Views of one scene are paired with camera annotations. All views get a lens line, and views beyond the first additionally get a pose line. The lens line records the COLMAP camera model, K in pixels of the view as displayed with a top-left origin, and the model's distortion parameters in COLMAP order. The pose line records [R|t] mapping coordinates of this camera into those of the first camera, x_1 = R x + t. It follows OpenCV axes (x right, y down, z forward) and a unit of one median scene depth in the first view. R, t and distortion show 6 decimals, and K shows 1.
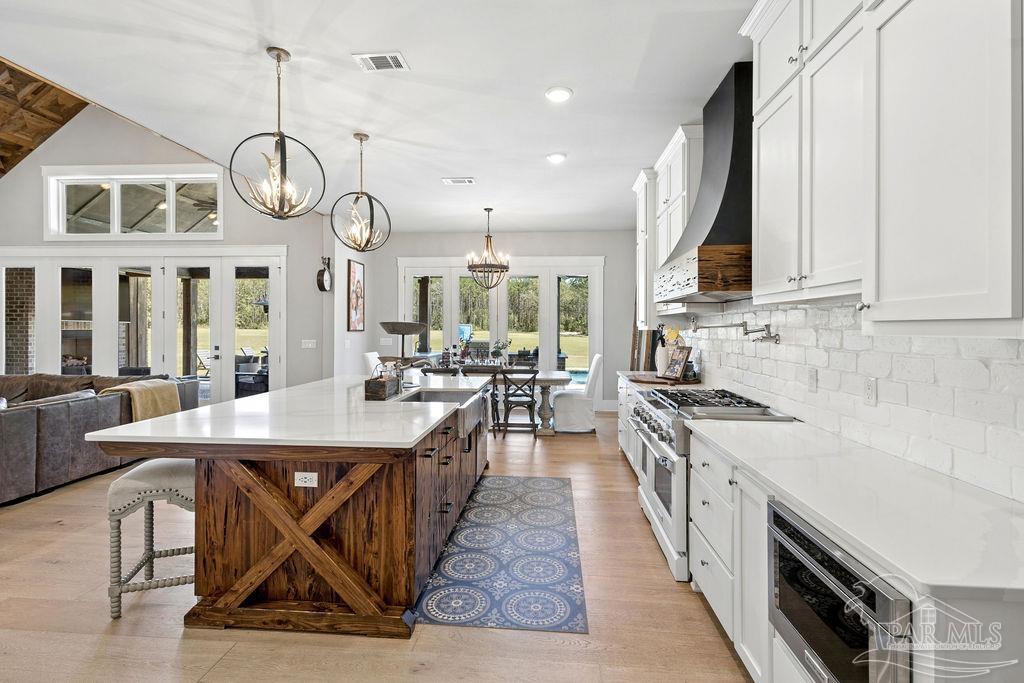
lens RADIAL K [[465.9, 0, 513.7], [0, 465.9, 329.8], [0, 0, 1]] dist [-0.045994, -0.000019]
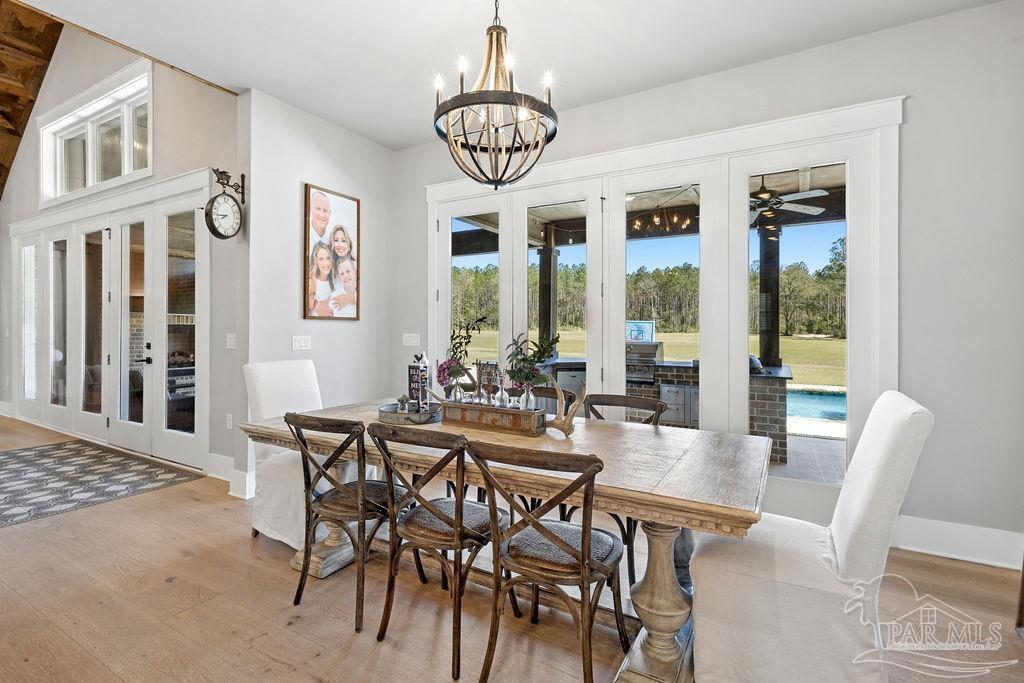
lens RADIAL K [[474.9, 0, 508.9], [0, 474.9, 329.0], [0, 0, 1]] dist [0.002544, 0.000072]
pose [[0.899299, 0.000863, -0.437333, 0.109542], [-0.003207, 0.999984, -0.004620, 0.019533], [0.437322, 0.005558, 0.899288, 0.696760]]
